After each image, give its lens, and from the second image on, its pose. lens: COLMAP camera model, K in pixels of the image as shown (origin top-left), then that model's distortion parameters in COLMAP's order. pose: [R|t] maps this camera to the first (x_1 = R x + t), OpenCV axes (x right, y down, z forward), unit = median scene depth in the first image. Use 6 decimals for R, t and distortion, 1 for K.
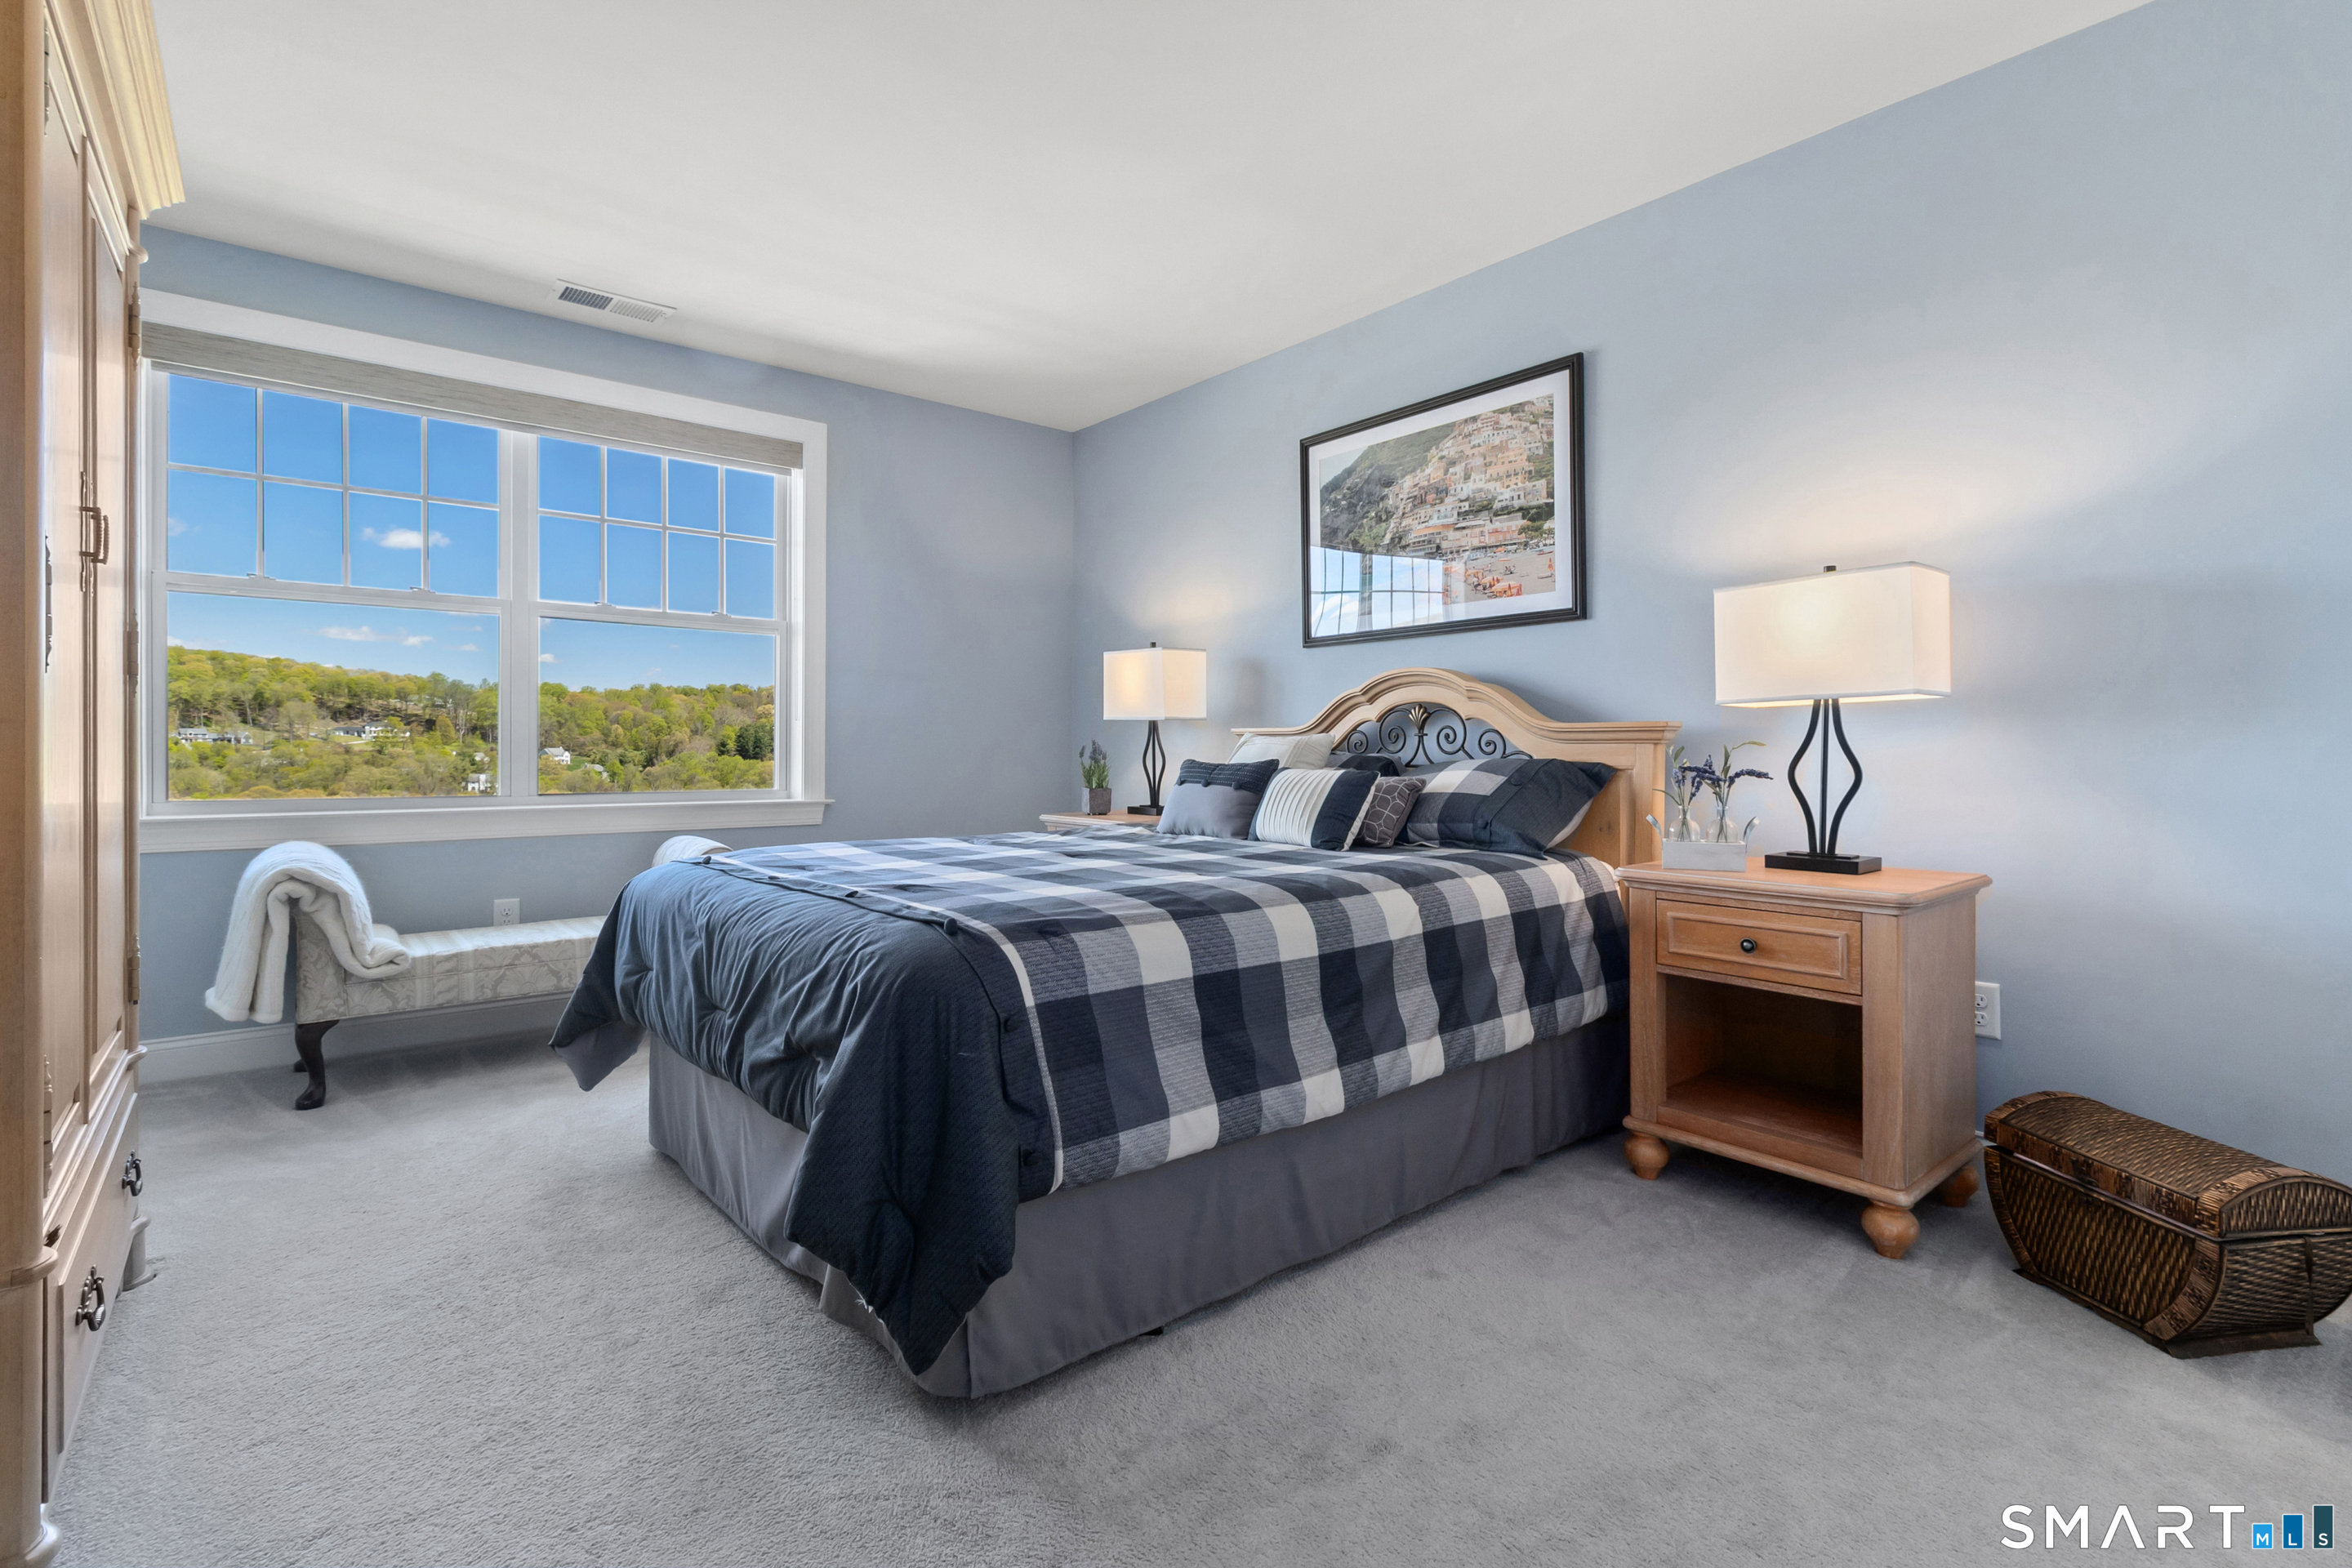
lens RADIAL K [[1097.2, 0, 1194.5], [0, 1097.2, 758.5], [0, 0, 1]] dist [0.006909, 0.000098]
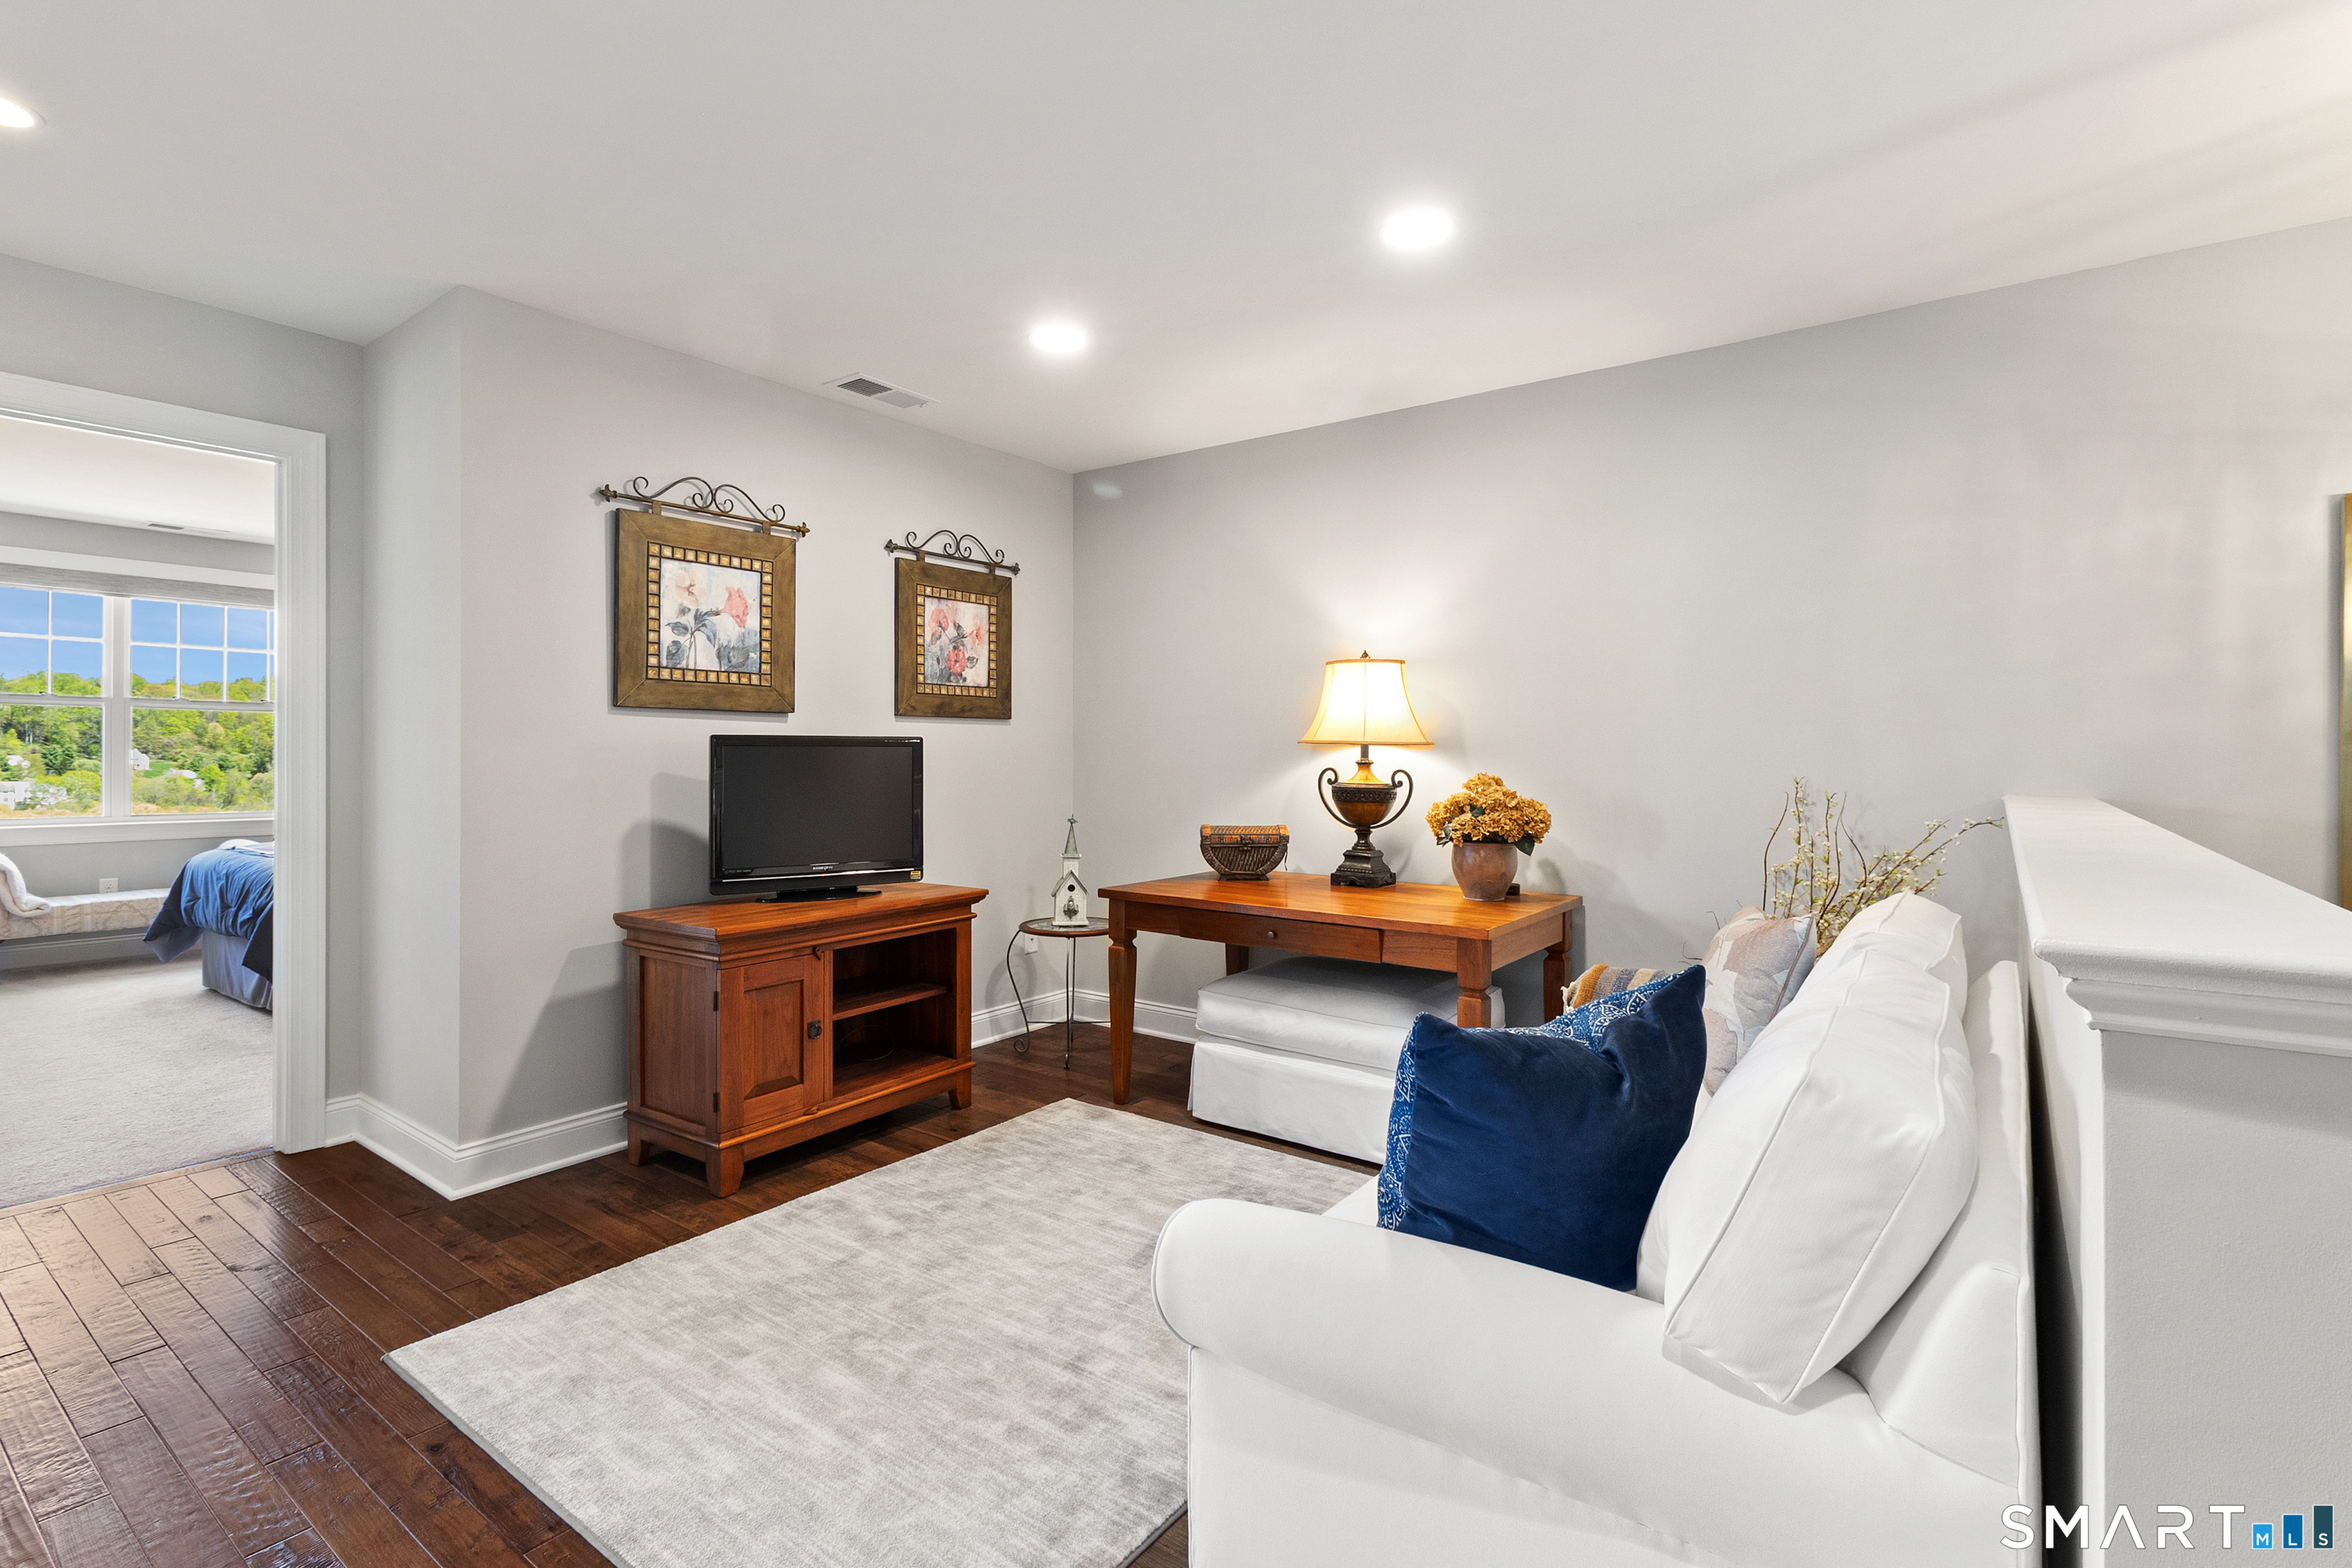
lens RADIAL K [[1097.2, 0, 1185.5], [0, 1097.2, 764.0], [0, 0, 1]] dist [0.006909, 0.000098]
pose [[0.971934, 0.001544, 0.235250, 0.686751], [-0.001492, 0.999999, -0.000398, -0.057937], [-0.235250, 0.000036, 0.971935, -1.224128]]
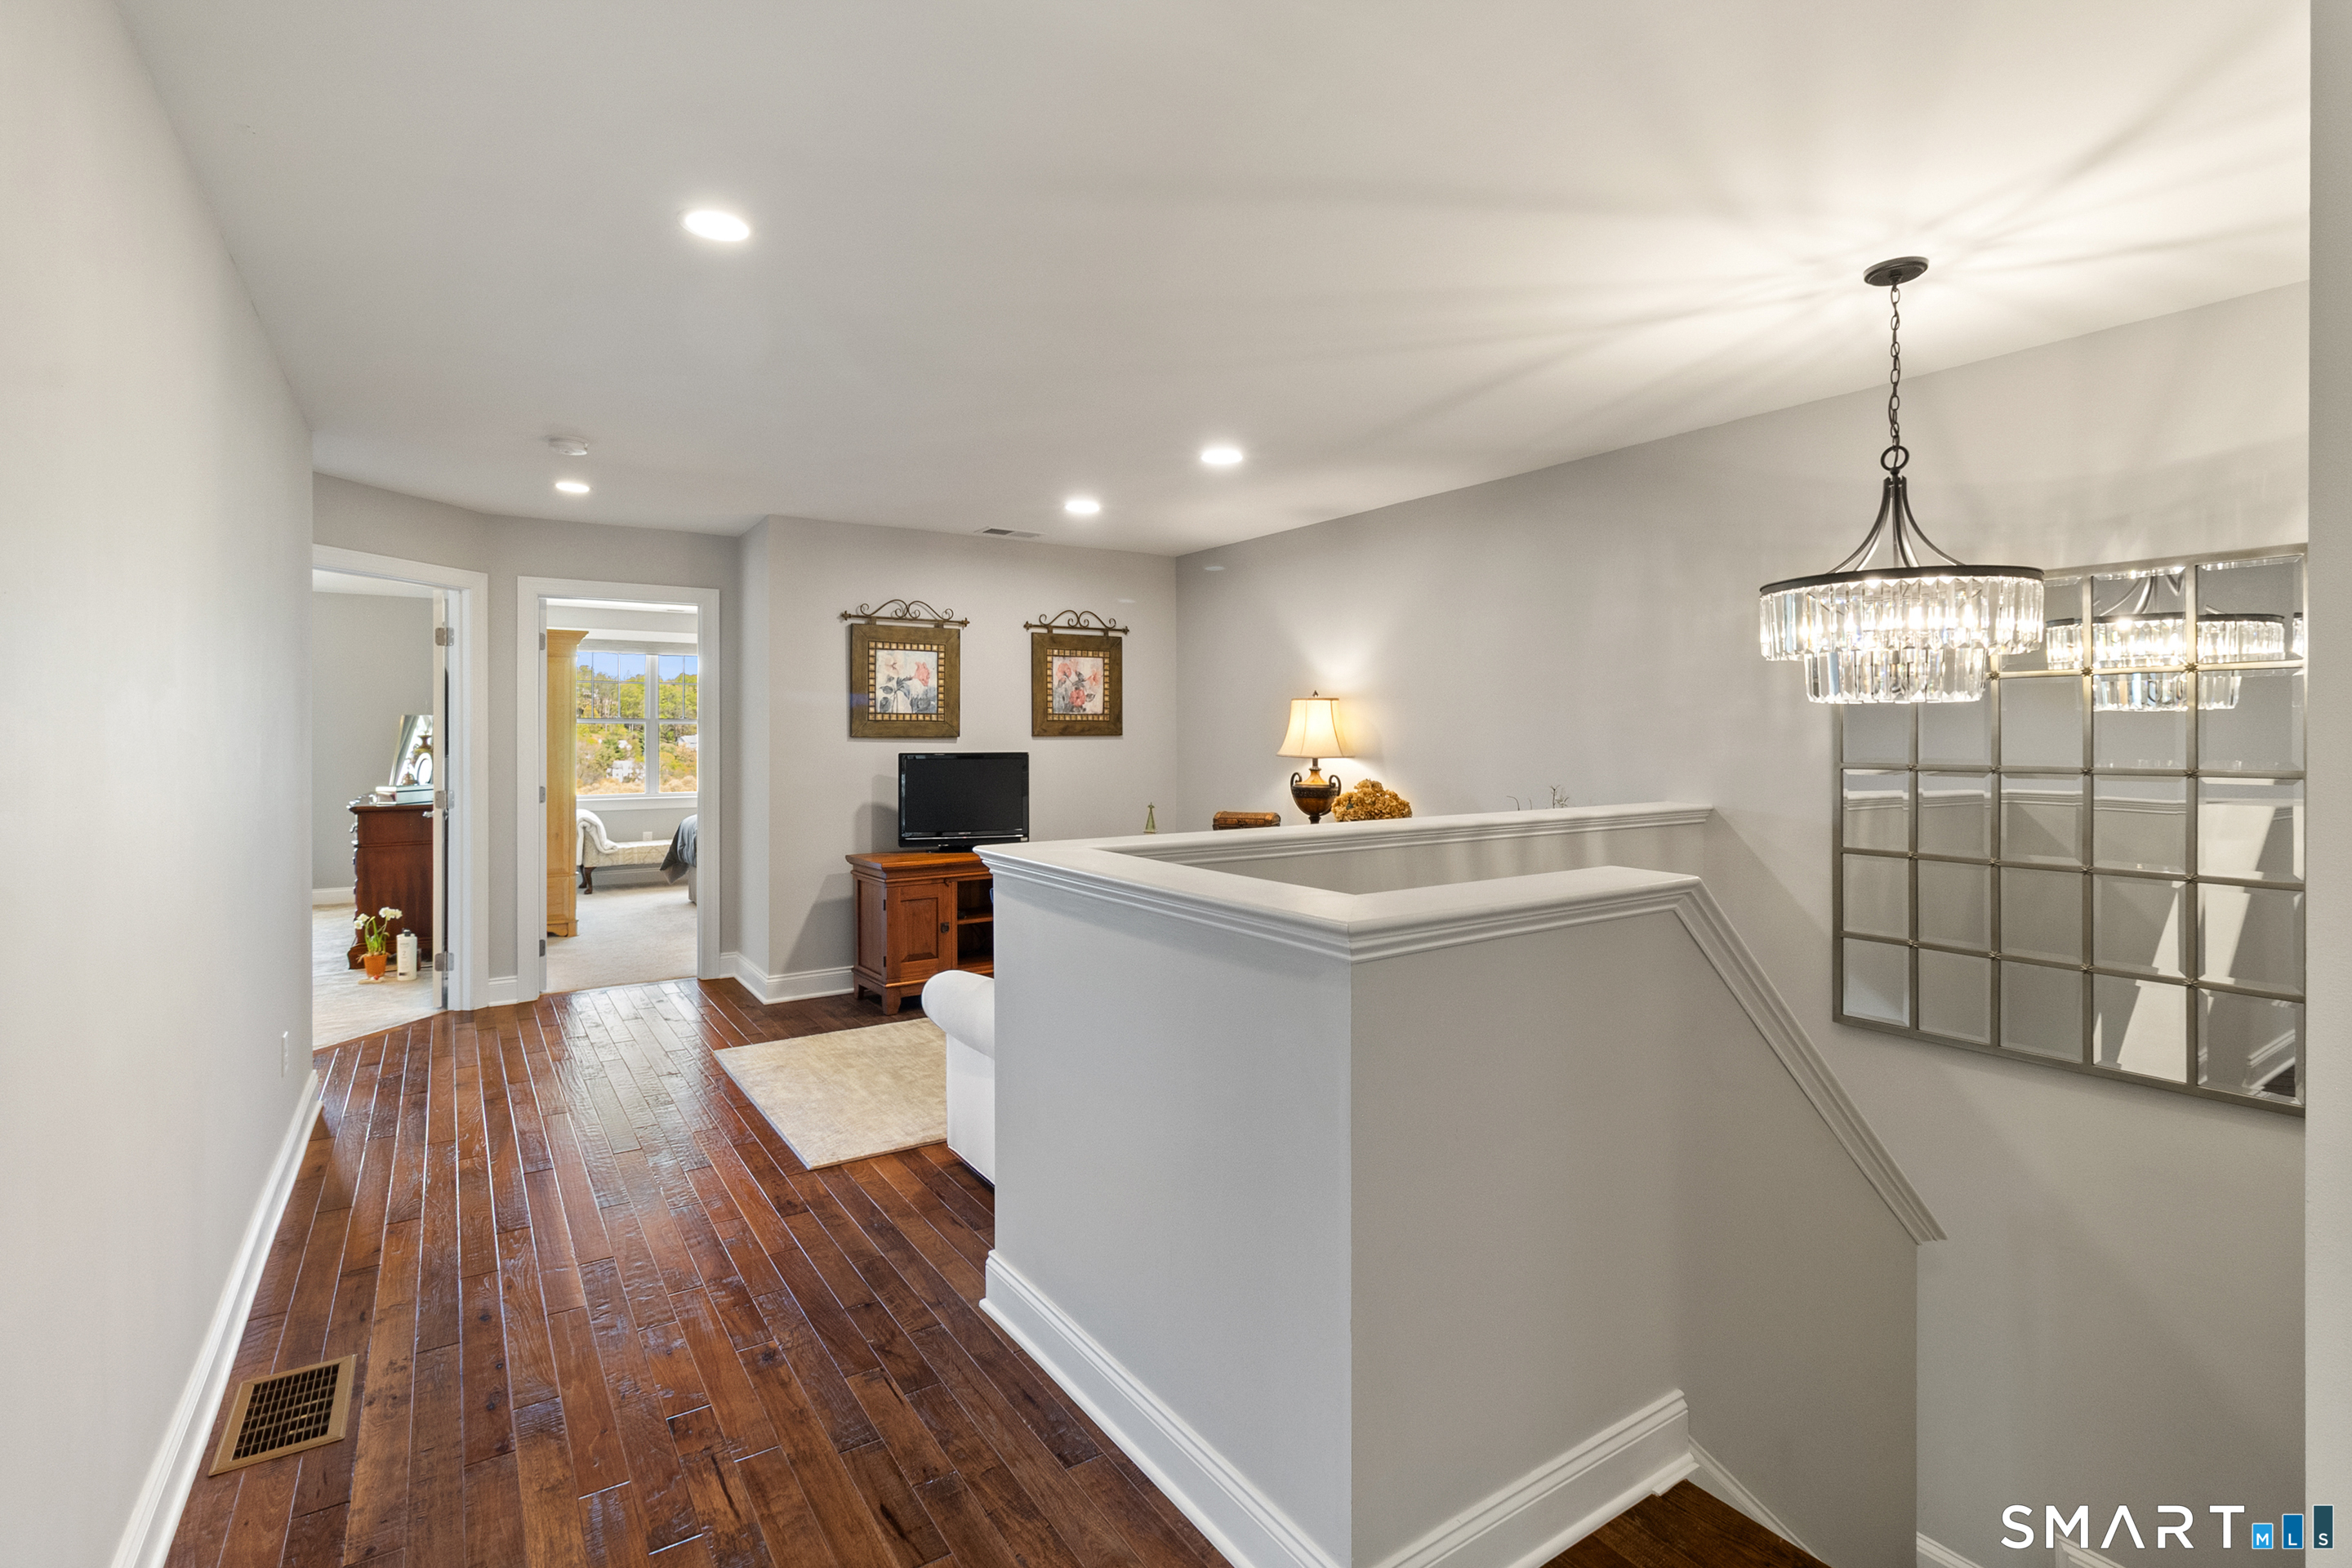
lens RADIAL K [[1097.2, 0, 1184.2], [0, 1097.2, 744.4], [0, 0, 1]] dist [0.006909, 0.000098]
pose [[0.994593, -0.000331, -0.103850, 1.143433], [0.000161, 0.999999, -0.001637, -0.096878], [0.103850, 0.001611, 0.994592, -1.832083]]
